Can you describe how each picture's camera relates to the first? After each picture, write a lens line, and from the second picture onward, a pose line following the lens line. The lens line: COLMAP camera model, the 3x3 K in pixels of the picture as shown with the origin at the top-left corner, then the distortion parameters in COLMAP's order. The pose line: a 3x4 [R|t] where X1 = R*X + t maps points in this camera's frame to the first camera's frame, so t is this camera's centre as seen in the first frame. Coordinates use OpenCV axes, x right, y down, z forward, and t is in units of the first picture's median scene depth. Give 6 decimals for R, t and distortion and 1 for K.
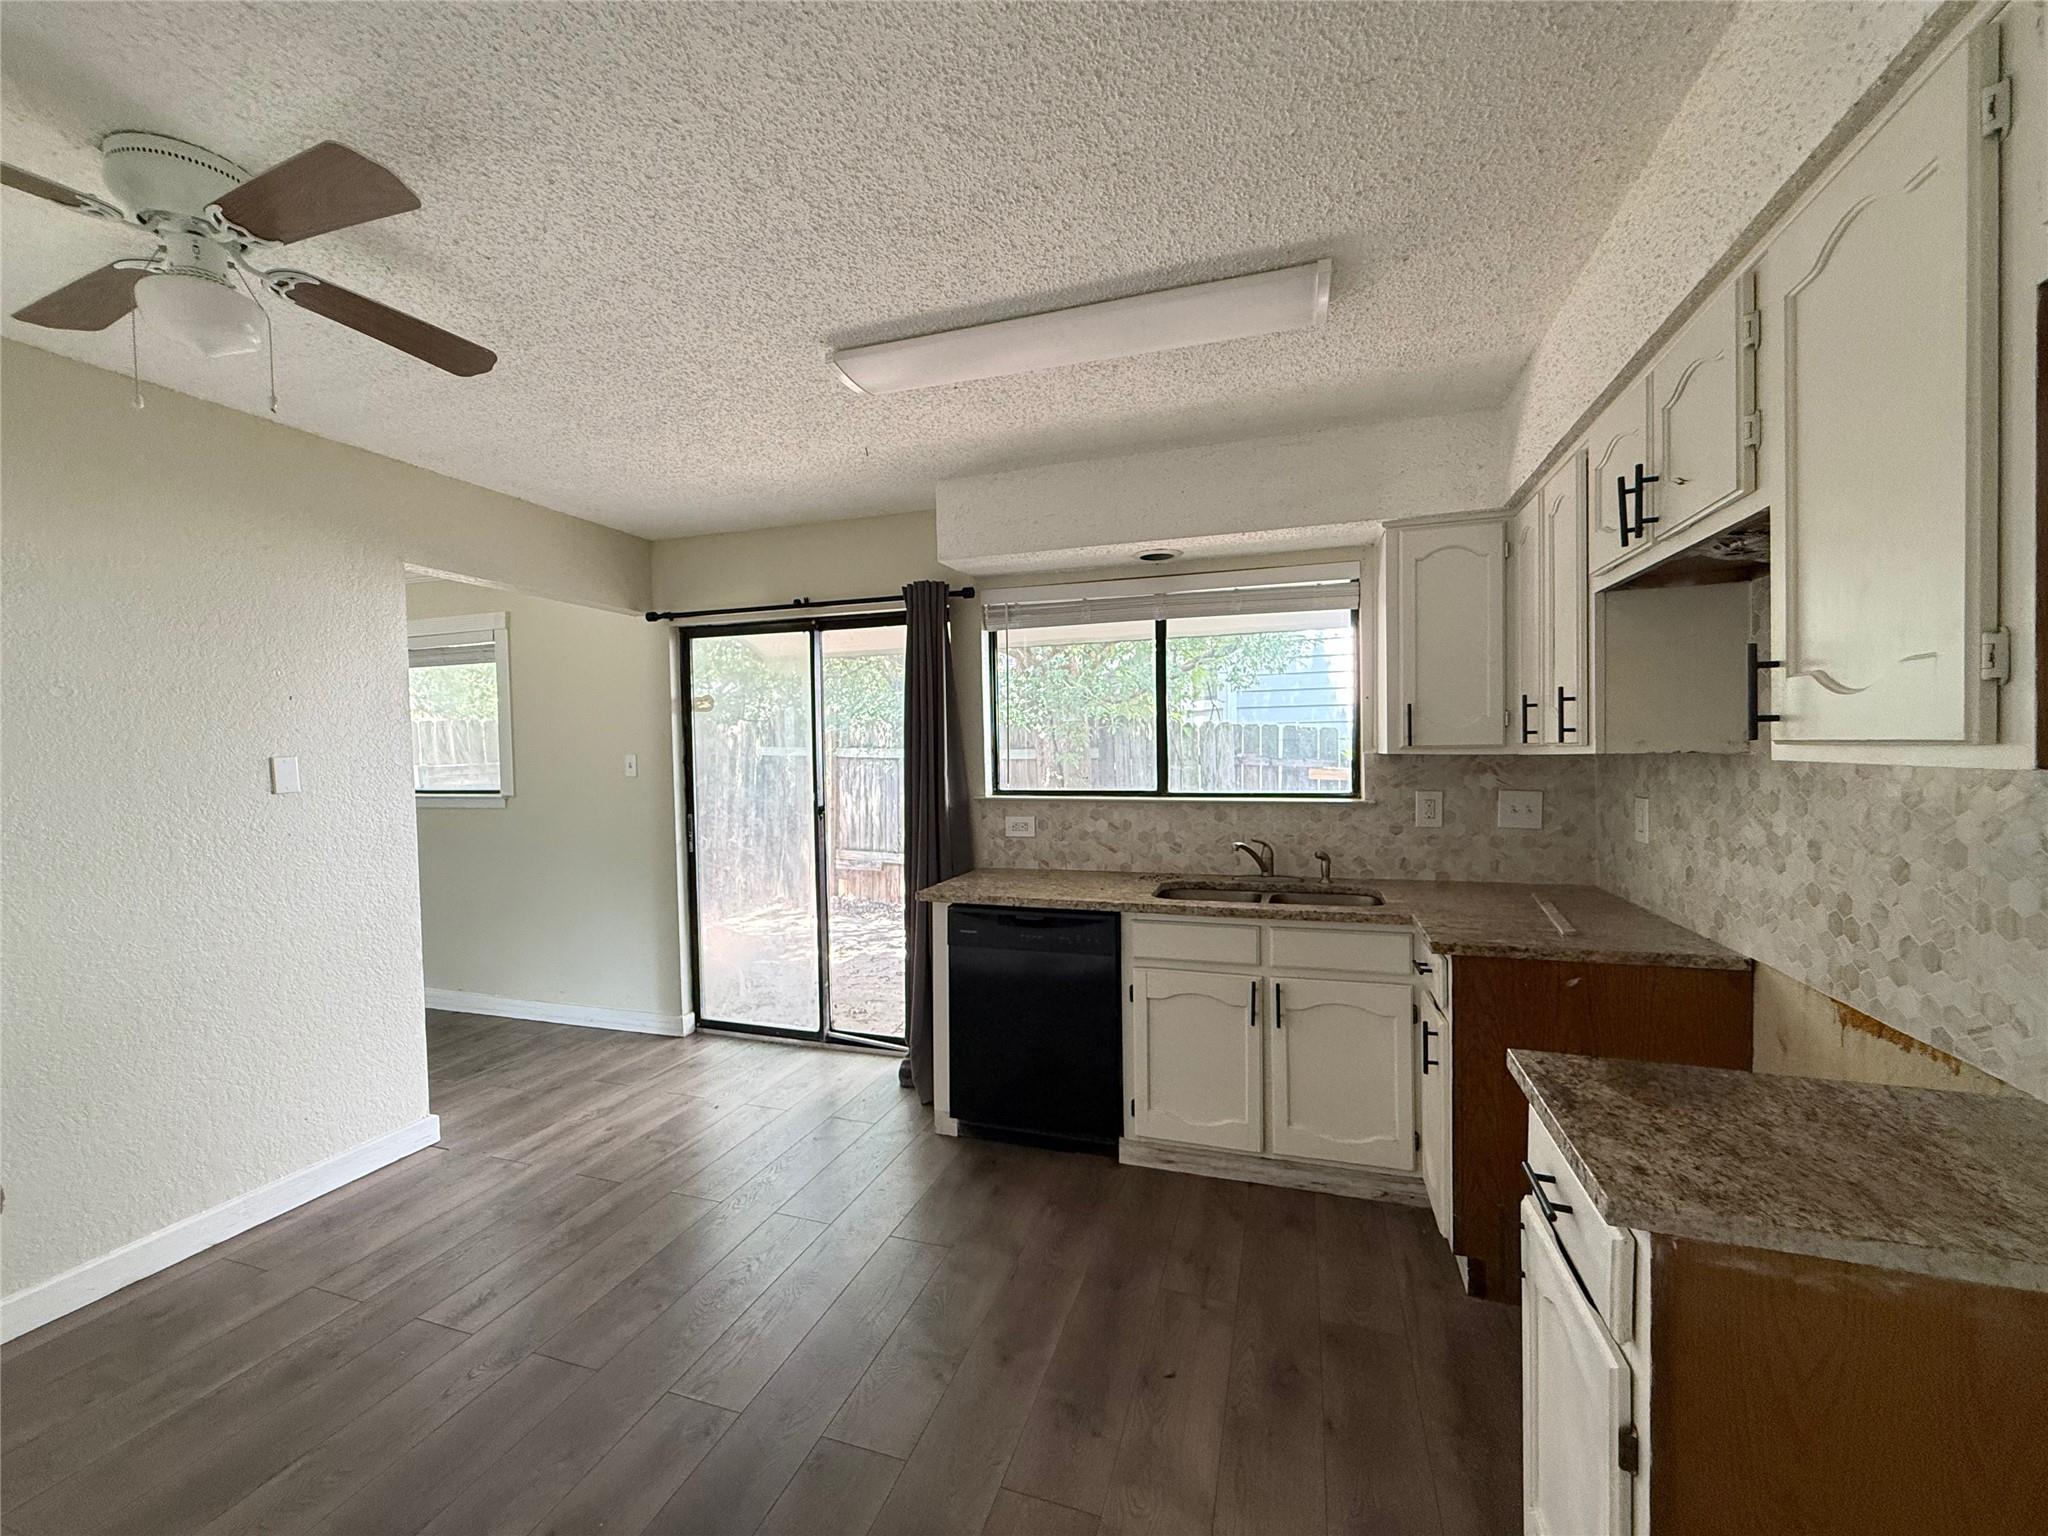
lens RADIAL K [[822.0, 0, 1021.6], [0, 822.0, 764.7], [0, 0, 1]] dist [0.000565, 0.000249]
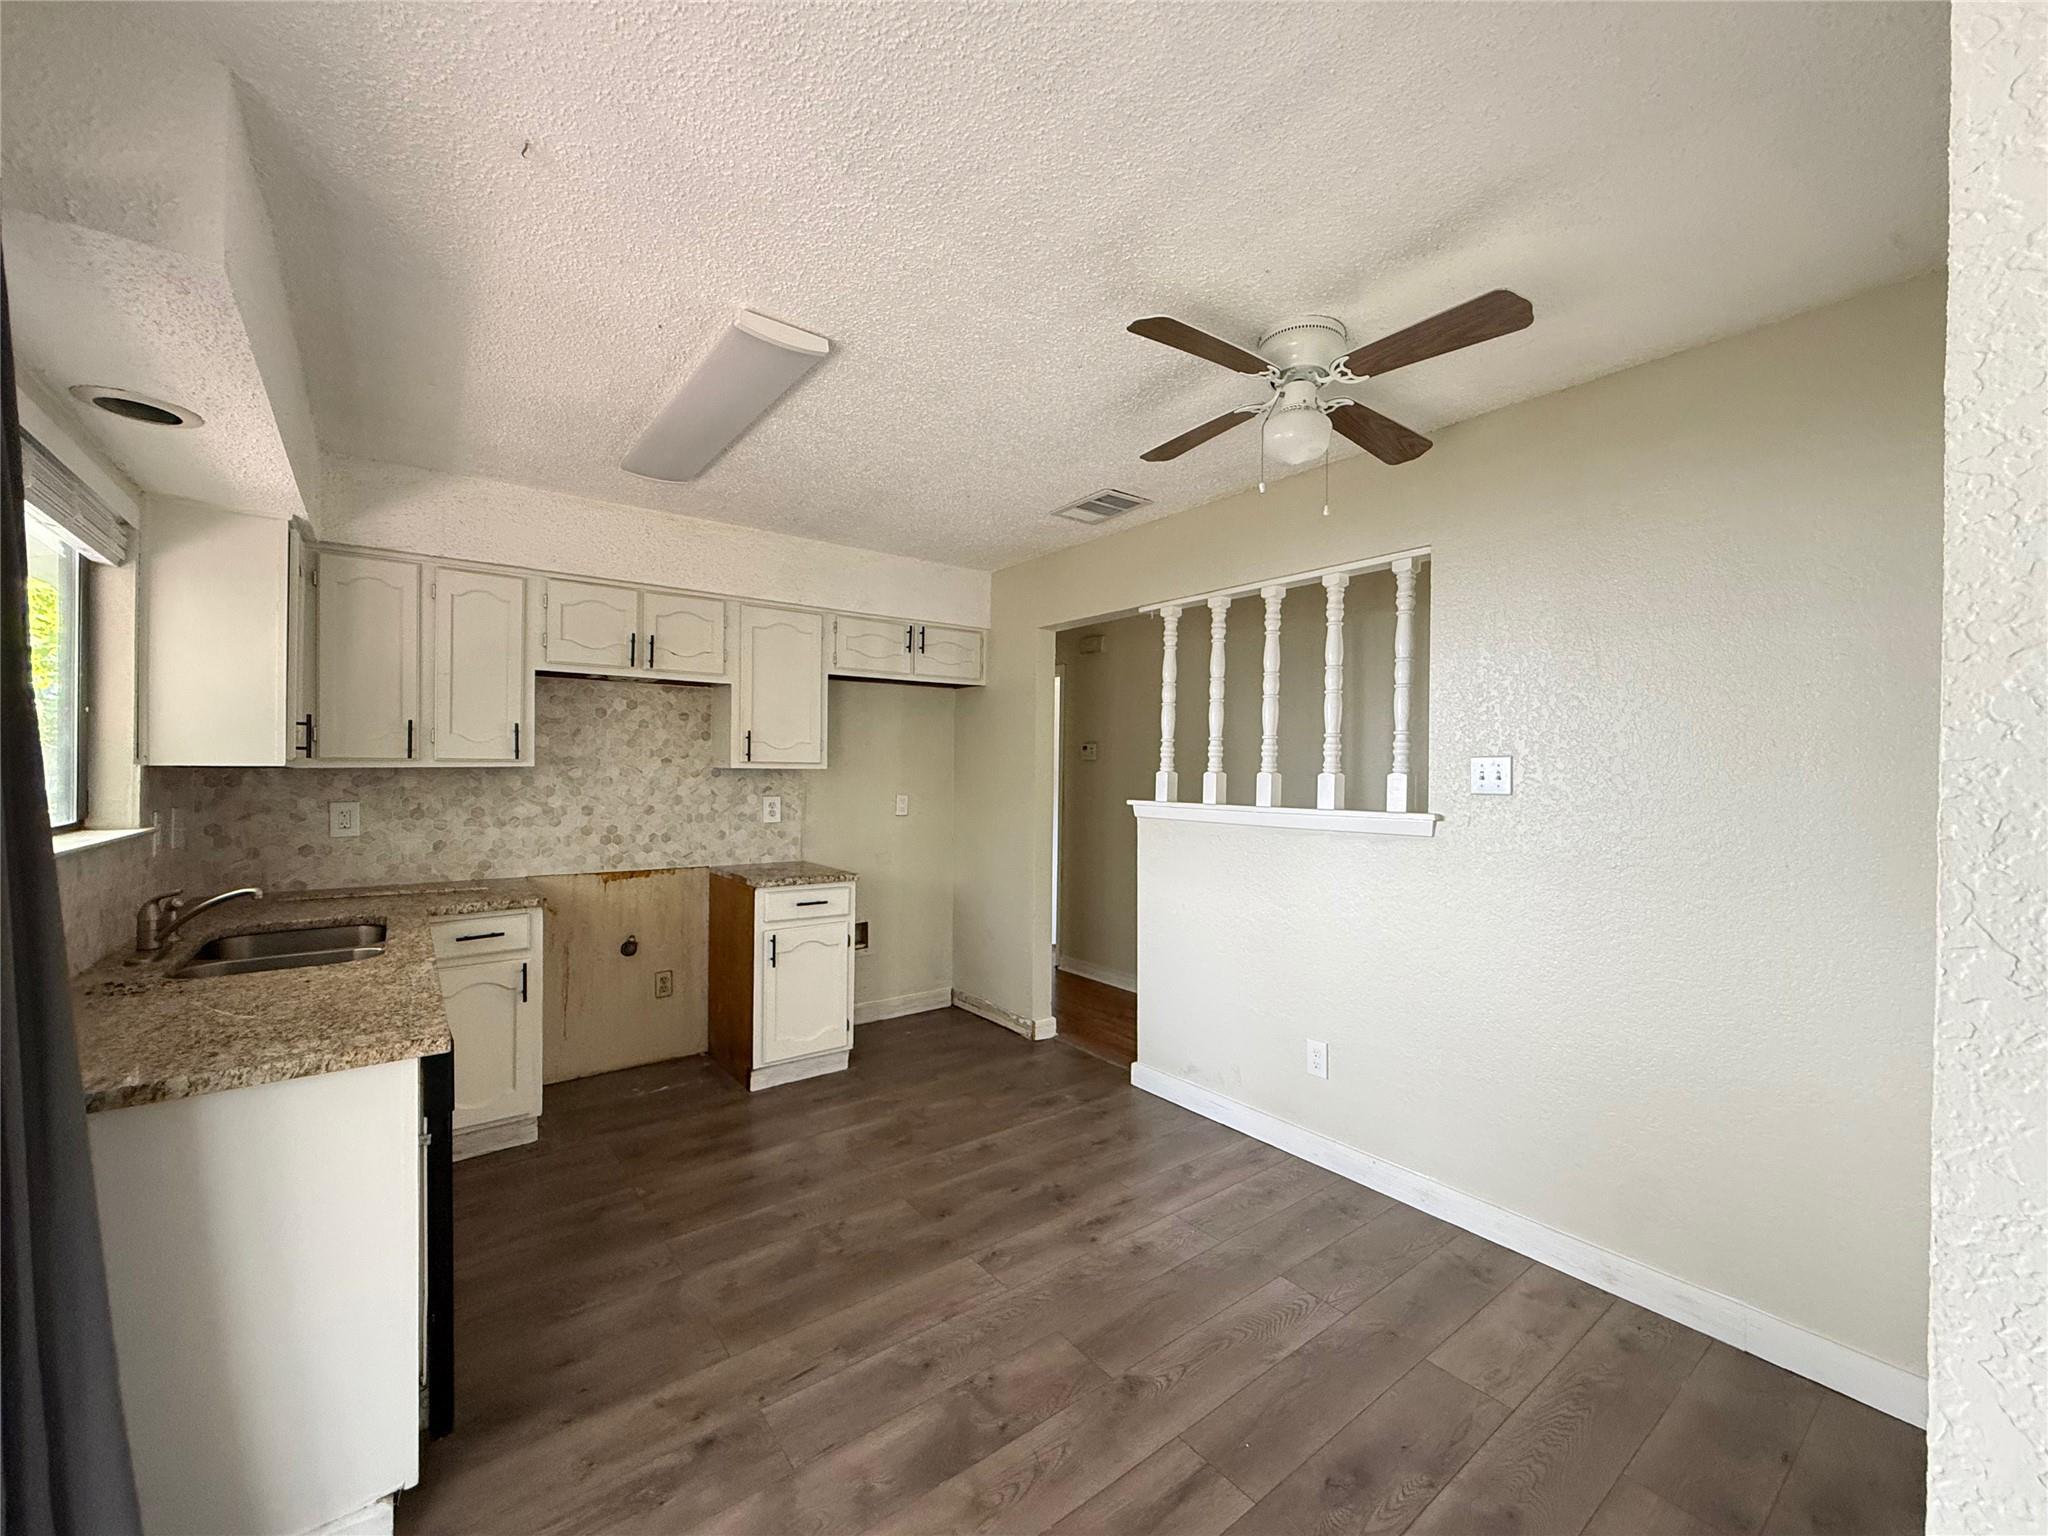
lens RADIAL K [[822.0, 0, 1021.7], [0, 822.0, 771.5], [0, 0, 1]] dist [0.000565, 0.000249]
pose [[-0.826966, 0.011616, 0.562133, -1.247847], [0.021301, 0.999716, 0.010678, 0.000837], [-0.561849, 0.020804, -0.826978, 2.182458]]
